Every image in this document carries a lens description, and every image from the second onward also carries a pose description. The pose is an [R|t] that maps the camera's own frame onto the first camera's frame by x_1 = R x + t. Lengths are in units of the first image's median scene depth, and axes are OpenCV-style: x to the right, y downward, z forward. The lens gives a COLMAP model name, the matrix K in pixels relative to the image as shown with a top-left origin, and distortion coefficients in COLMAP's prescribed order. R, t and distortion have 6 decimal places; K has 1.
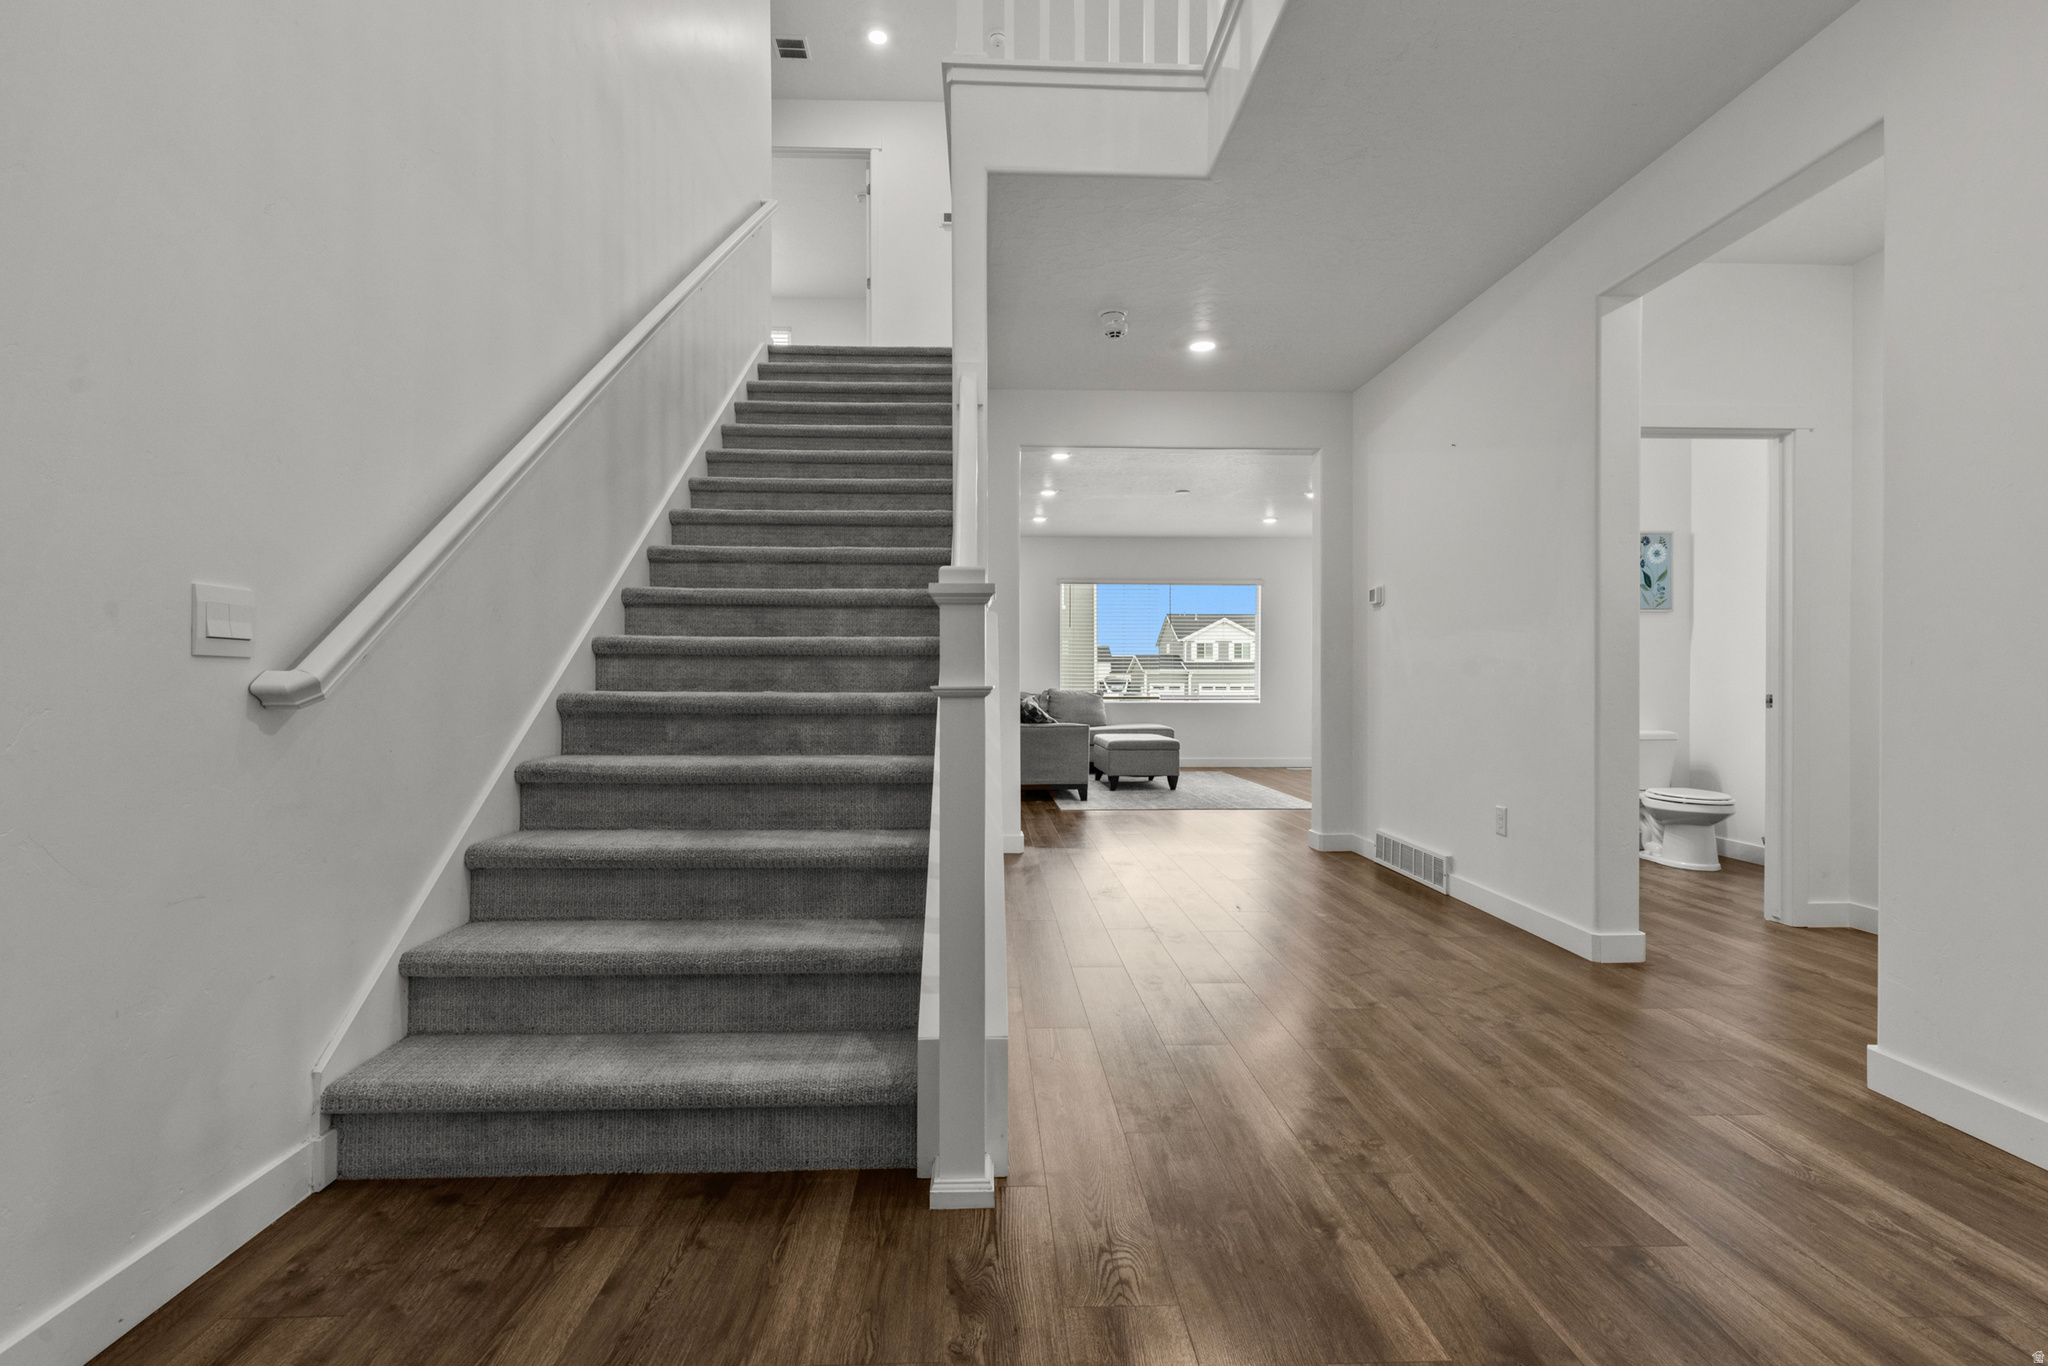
lens RADIAL K [[873.9, 0, 1024.0], [0, 873.9, 683.0], [0, 0, 1]] dist [0.001422, -0.000045]
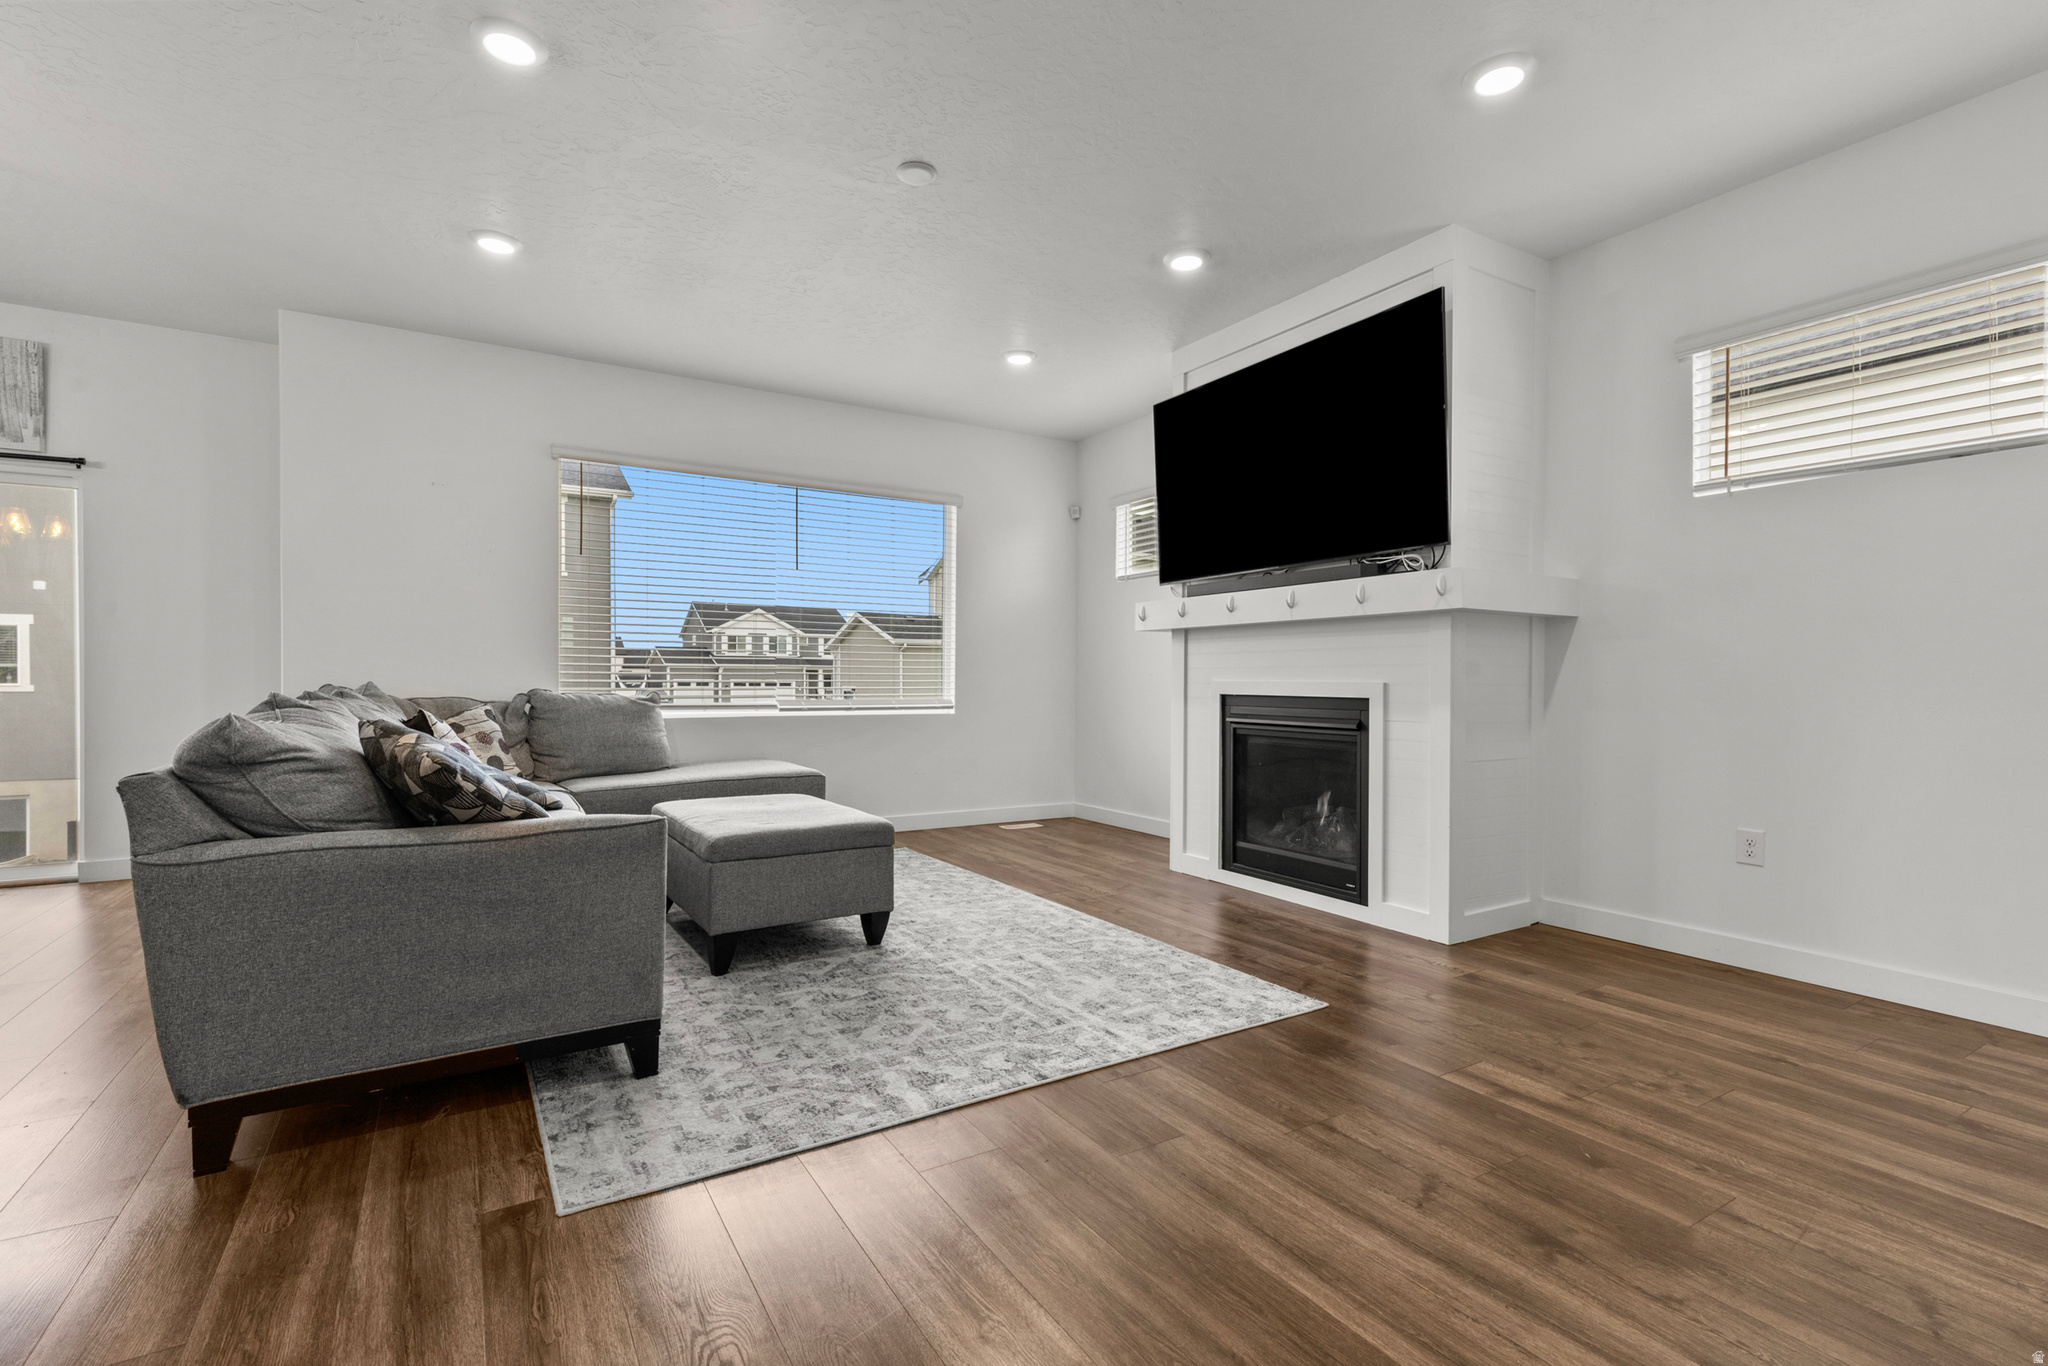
lens RADIAL K [[914.7, 0, 1012.7], [0, 914.7, 682.6], [0, 0, 1]] dist [0.023673, -0.010251]
pose [[0.877917, 0.005703, 0.478778, 0.020131], [-0.007352, 0.999972, 0.001570, 0.000757], [-0.478756, -0.004898, 0.877935, 0.474652]]
